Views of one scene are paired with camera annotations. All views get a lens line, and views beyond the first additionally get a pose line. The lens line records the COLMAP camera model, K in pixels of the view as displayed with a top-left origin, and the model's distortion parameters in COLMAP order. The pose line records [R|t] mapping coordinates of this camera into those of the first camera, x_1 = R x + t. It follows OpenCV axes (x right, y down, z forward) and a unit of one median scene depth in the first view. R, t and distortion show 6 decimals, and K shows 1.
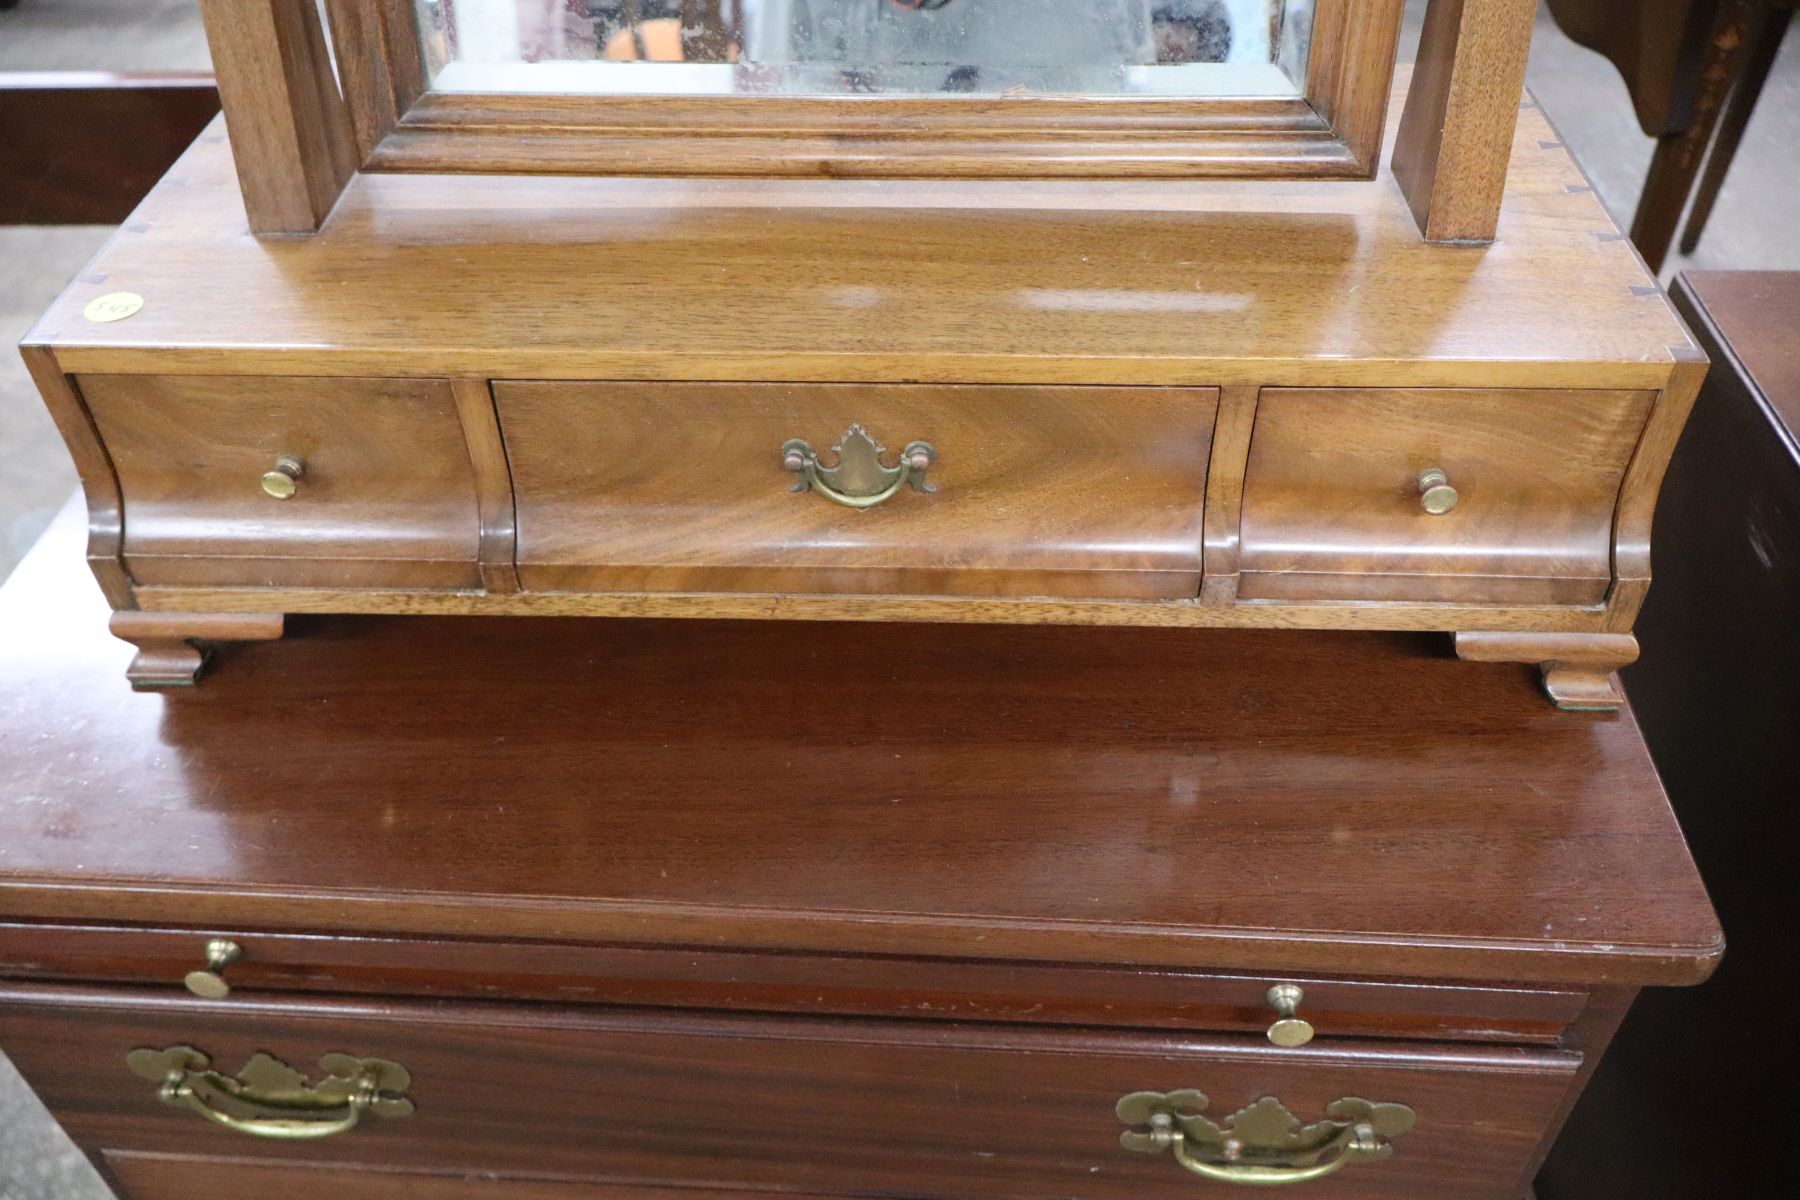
lens RADIAL K [[1488.9, 0, 900.0], [0, 1488.9, 600.0], [0, 0, 1]] dist [-0.002115, -0.006124]
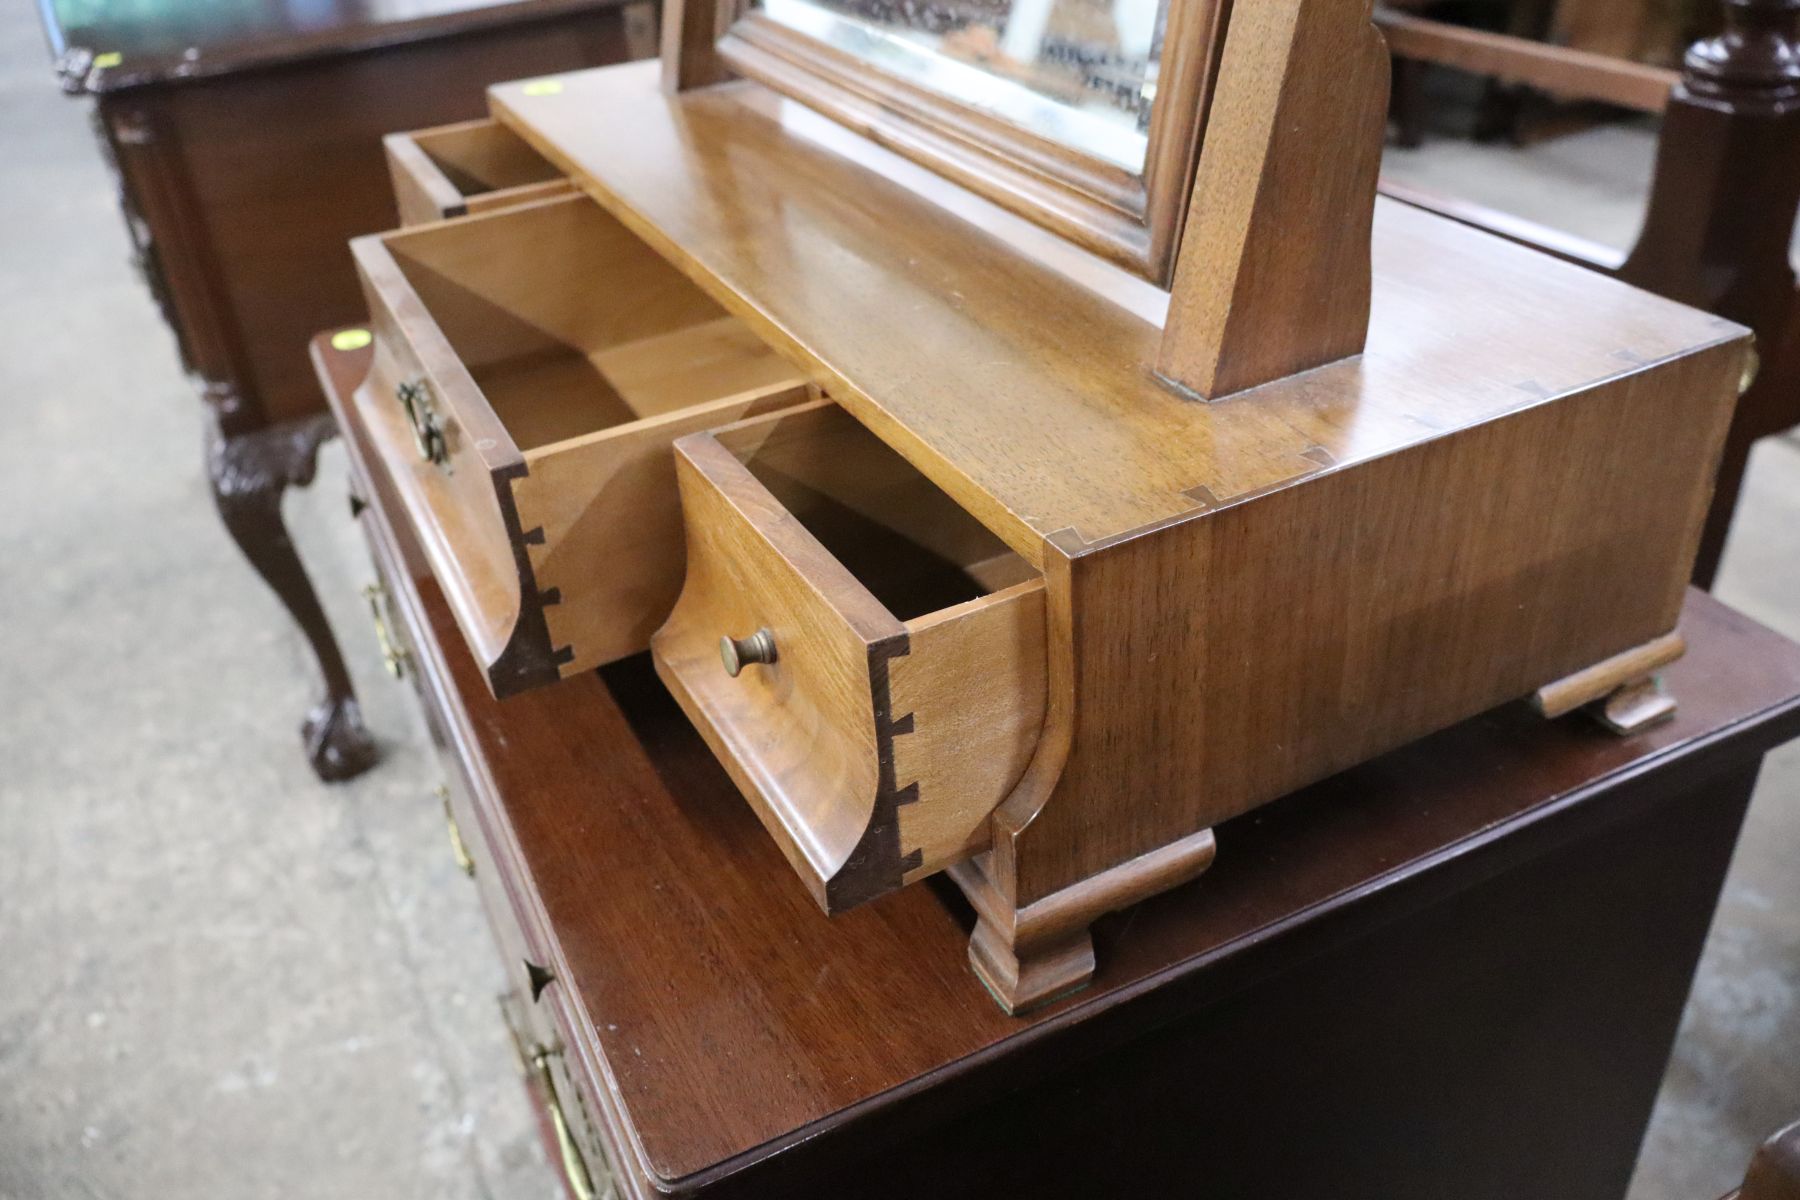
lens RADIAL K [[1504.5, 0, 900.0], [0, 1504.5, 600.0], [0, 0, 1]] dist [0.000330, -0.075356]
pose [[0.508087, 0.456820, -0.730180, 0.954674], [-0.539070, 0.829848, 0.144070, -0.187092], [0.671752, 0.320418, 0.667893, 0.417005]]
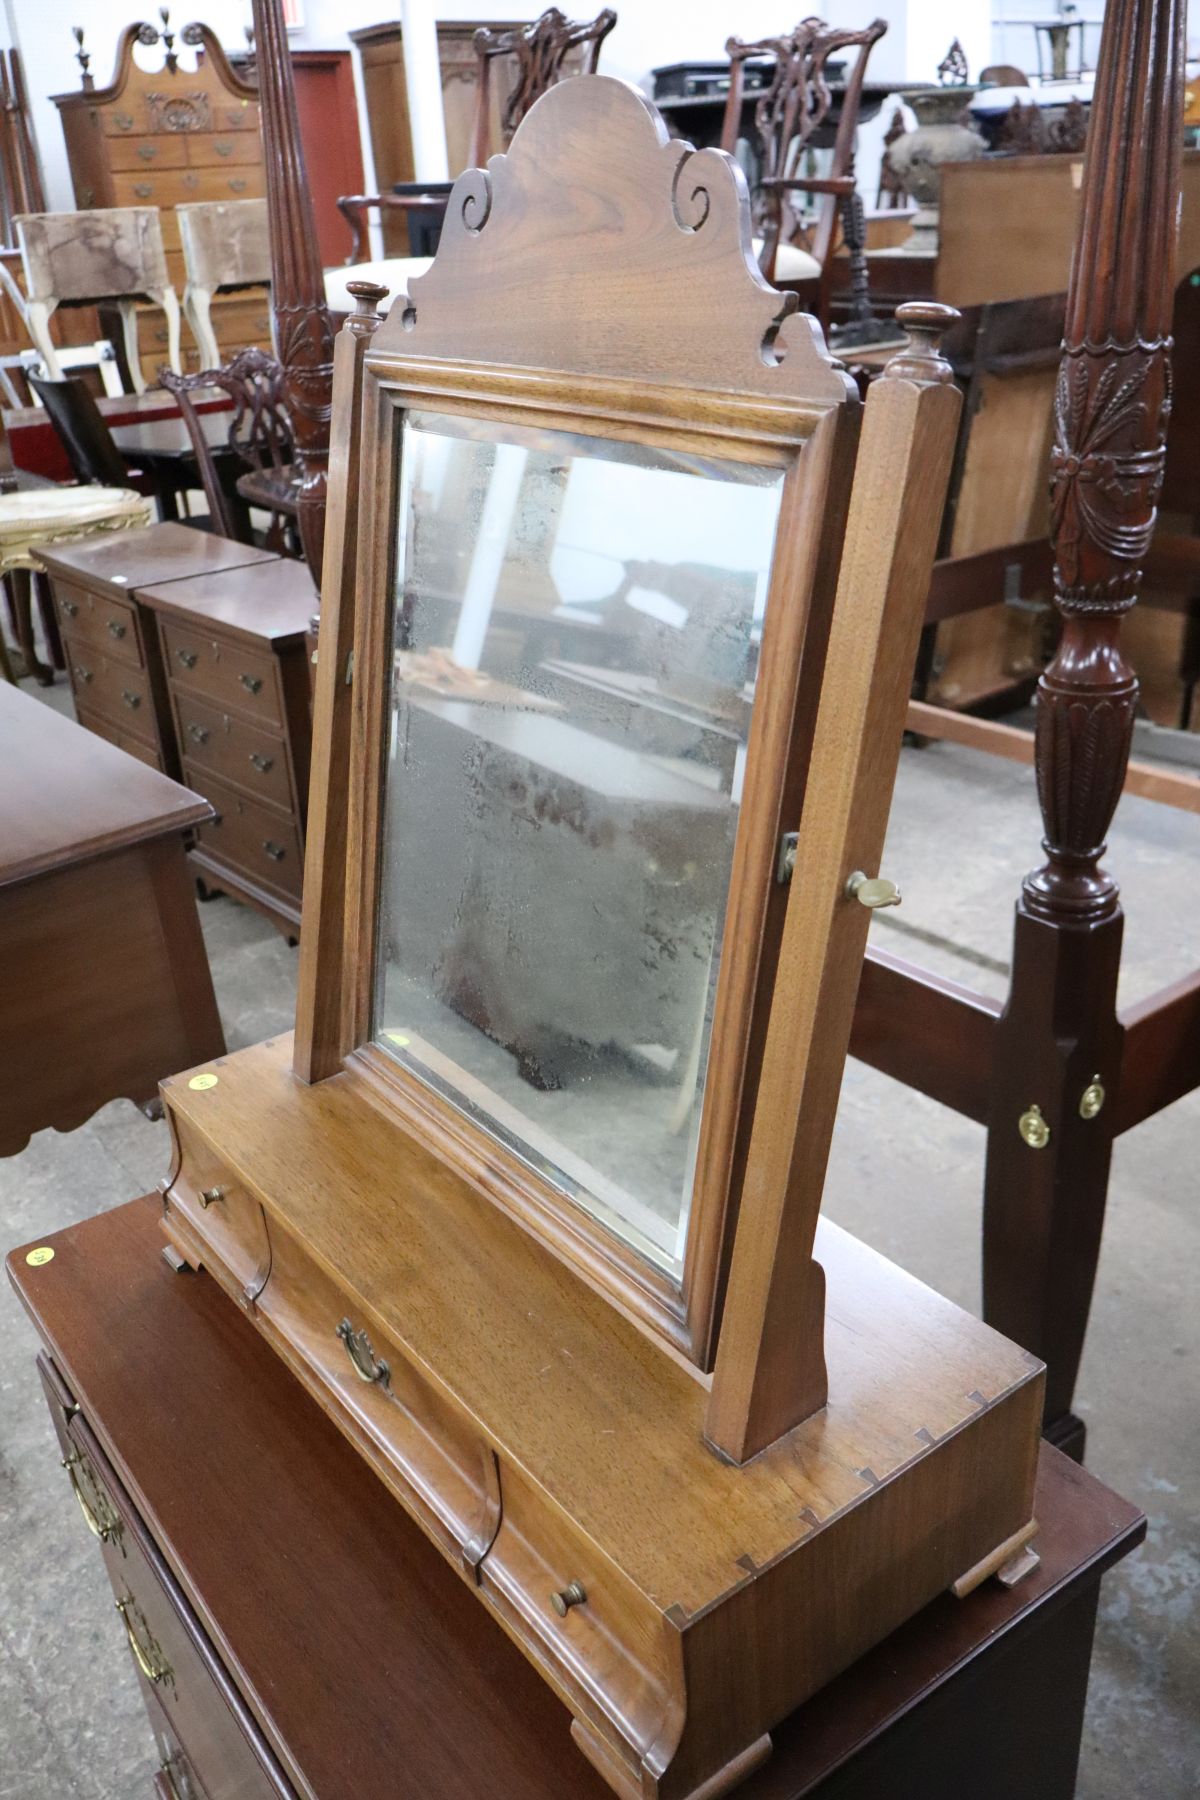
lens RADIAL K [[1488.9, 0, 600.0], [0, 1488.9, 900.0], [0, 0, 1]] dist [-0.002115, -0.006124]
pose [[0.650006, 0.320234, -0.689161, 1.071169], [-0.476105, 0.878438, -0.040869, -0.573679], [0.592298, 0.354678, 0.723455, -0.173192]]
